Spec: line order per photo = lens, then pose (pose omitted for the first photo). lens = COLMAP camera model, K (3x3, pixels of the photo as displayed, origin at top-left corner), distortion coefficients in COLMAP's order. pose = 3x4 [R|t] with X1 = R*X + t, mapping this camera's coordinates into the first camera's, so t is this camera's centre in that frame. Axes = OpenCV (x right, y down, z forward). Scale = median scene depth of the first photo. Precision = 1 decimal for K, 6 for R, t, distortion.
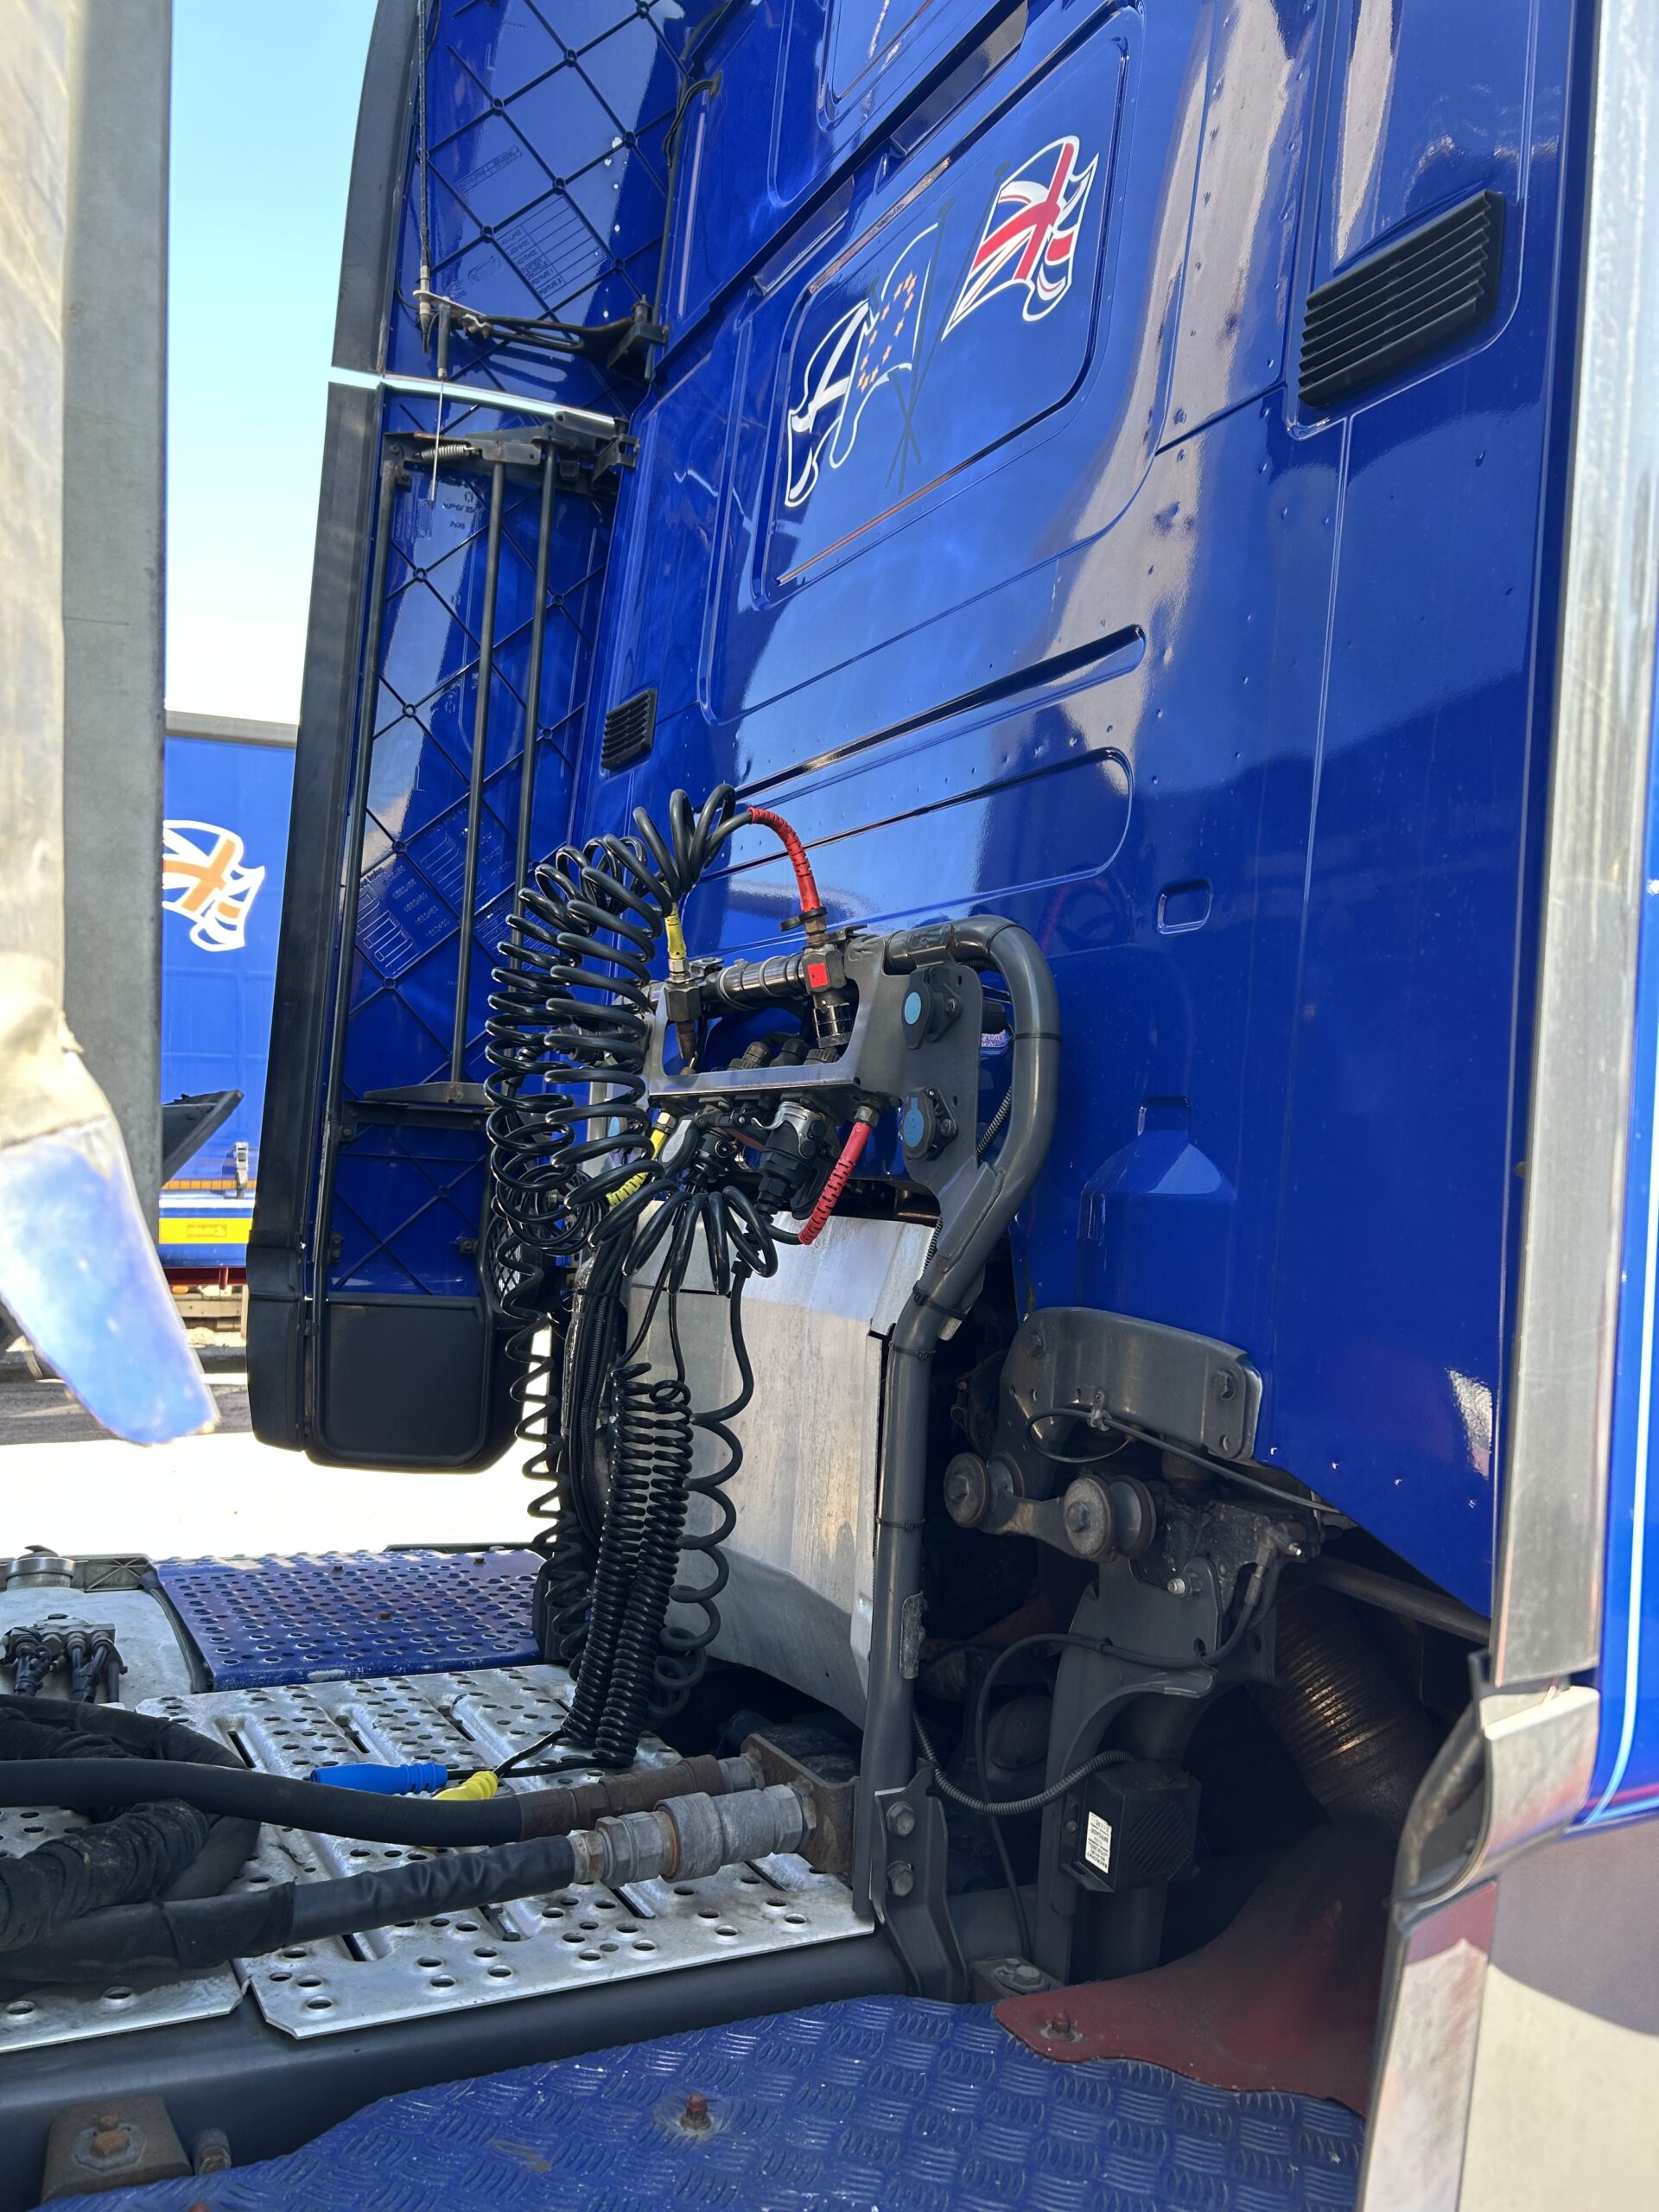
lens RADIAL K [[1636.0, 0, 829.5], [0, 1636.0, 1106.0], [0, 0, 1]] dist [0.004669, -0.002092]
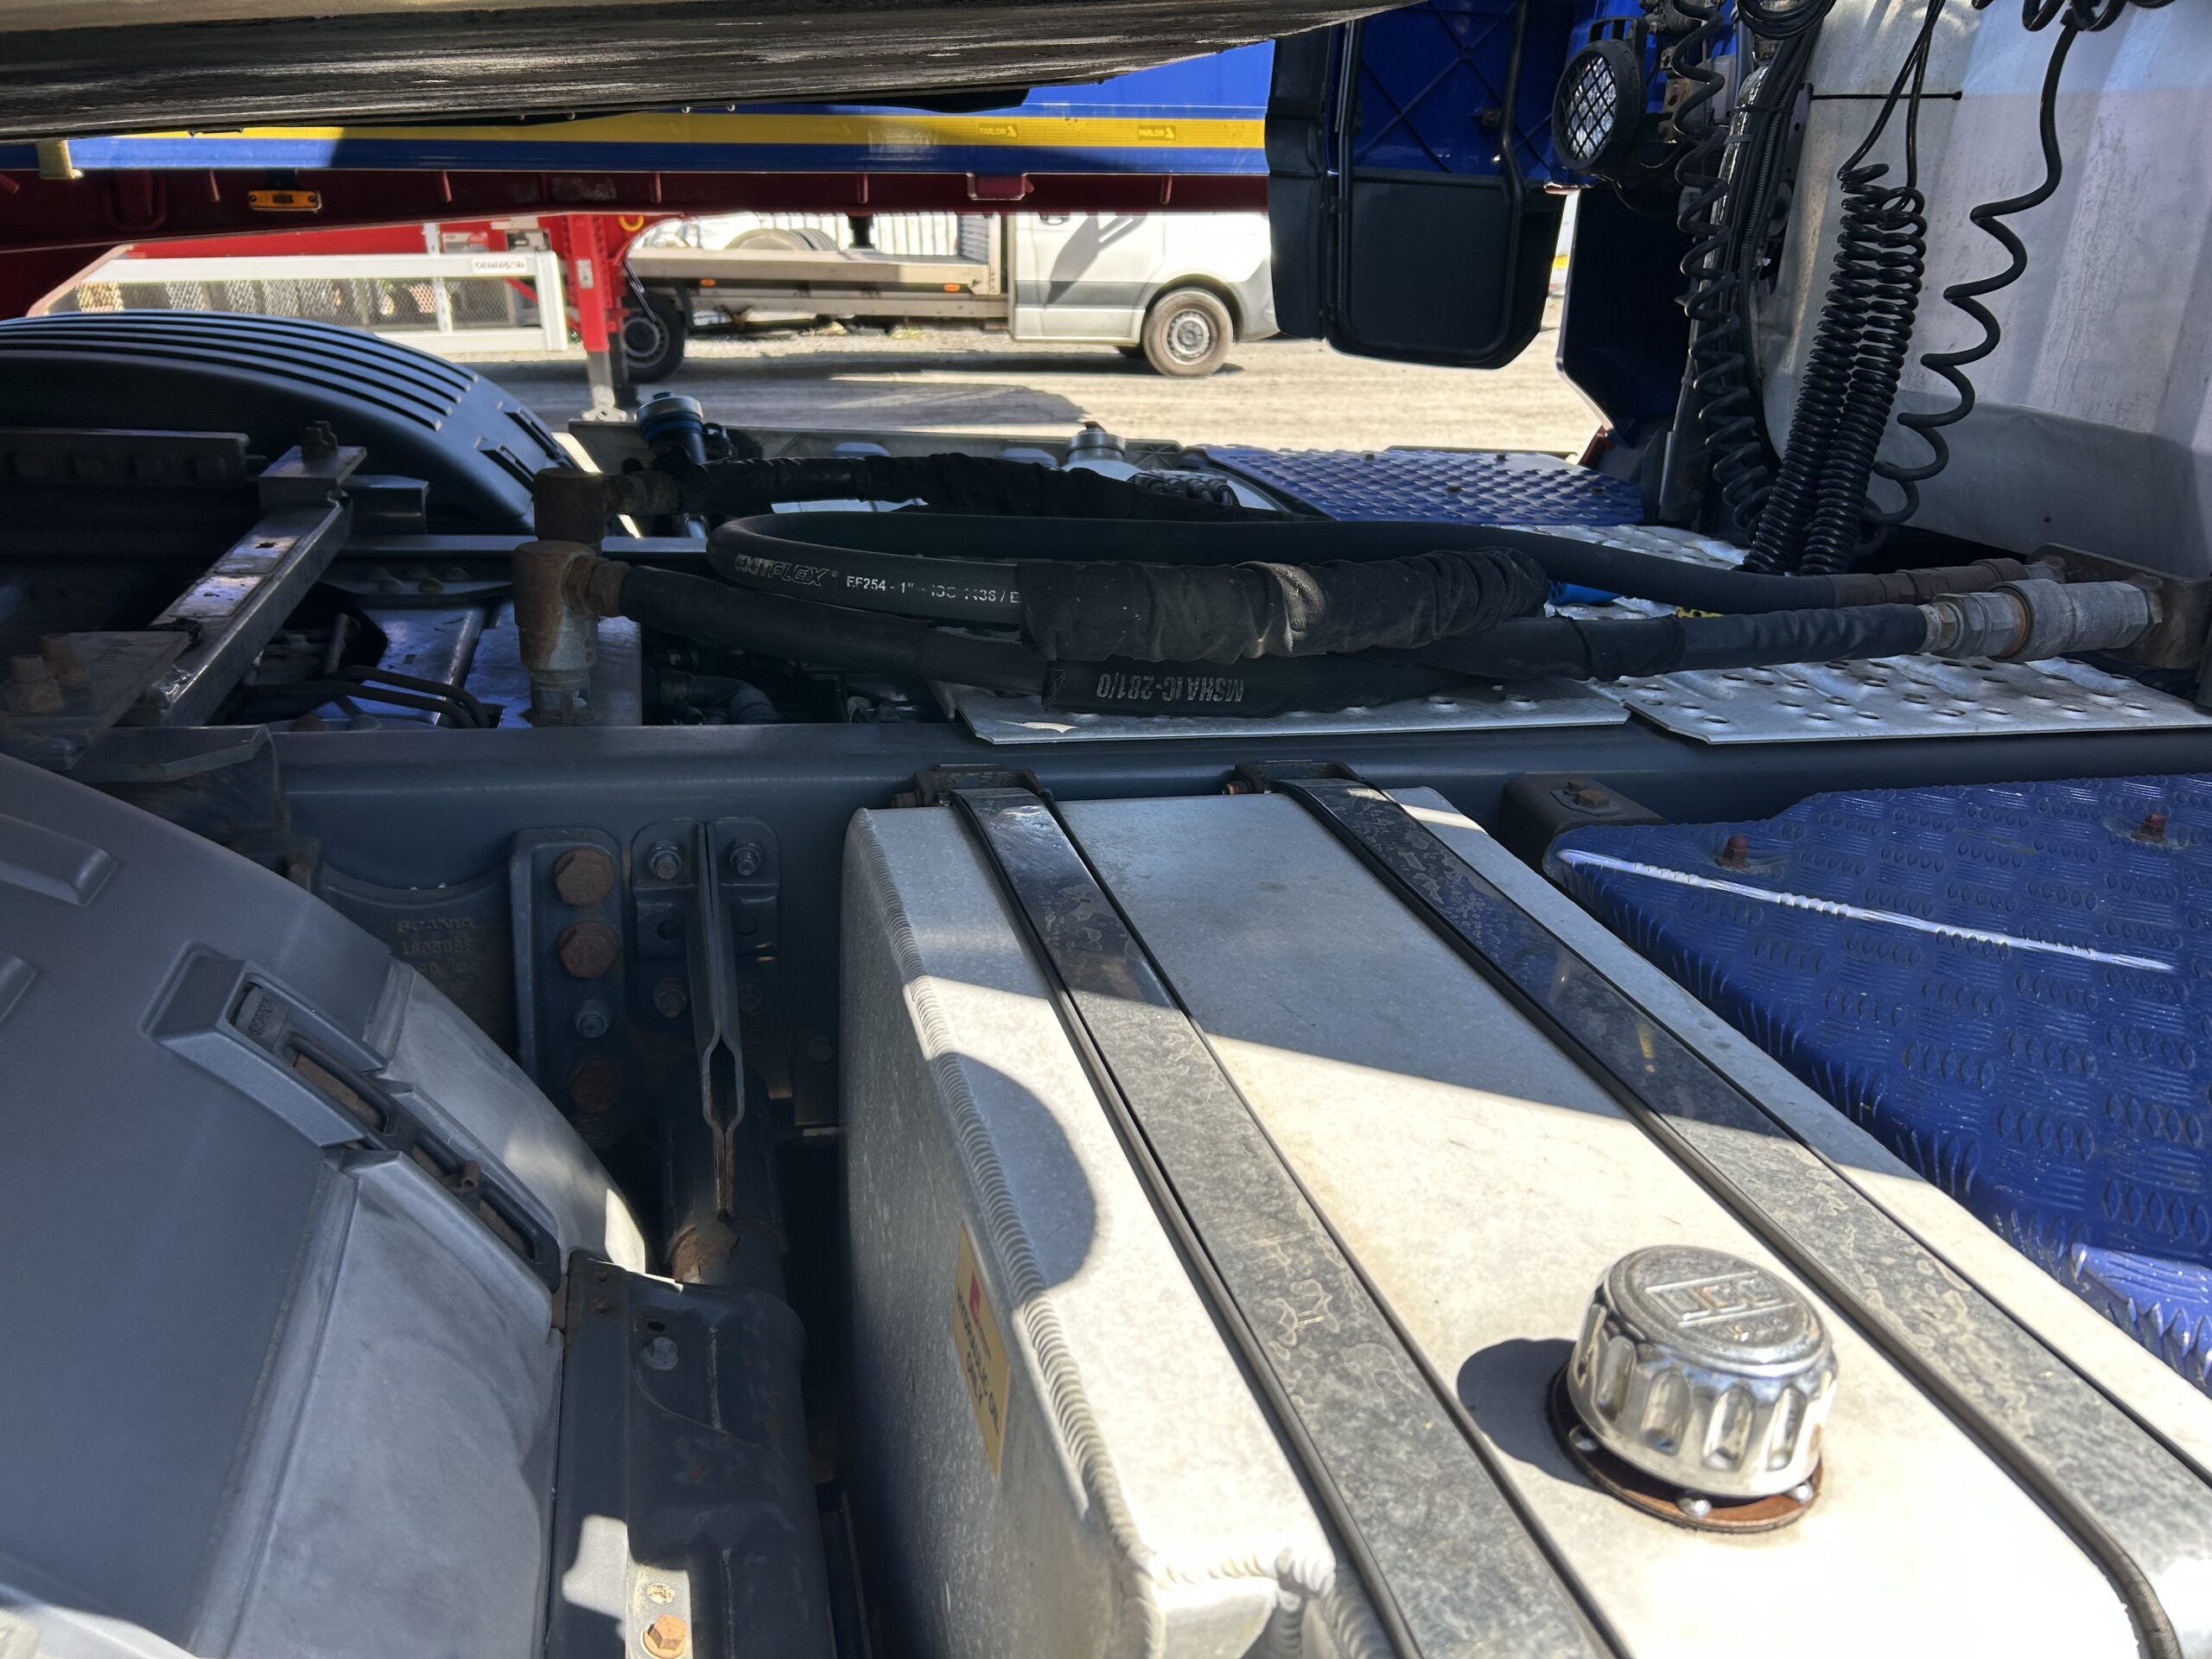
lens RADIAL K [[1636.0, 0, 1106.0], [0, 1636.0, 829.5], [0, 0, 1]] dist [0.004669, -0.002092]
pose [[0.969996, 0.074073, -0.231563, -0.262477], [0.024802, 0.917340, 0.397330, 0.114130], [0.241854, -0.391152, 0.887979, -0.020600]]
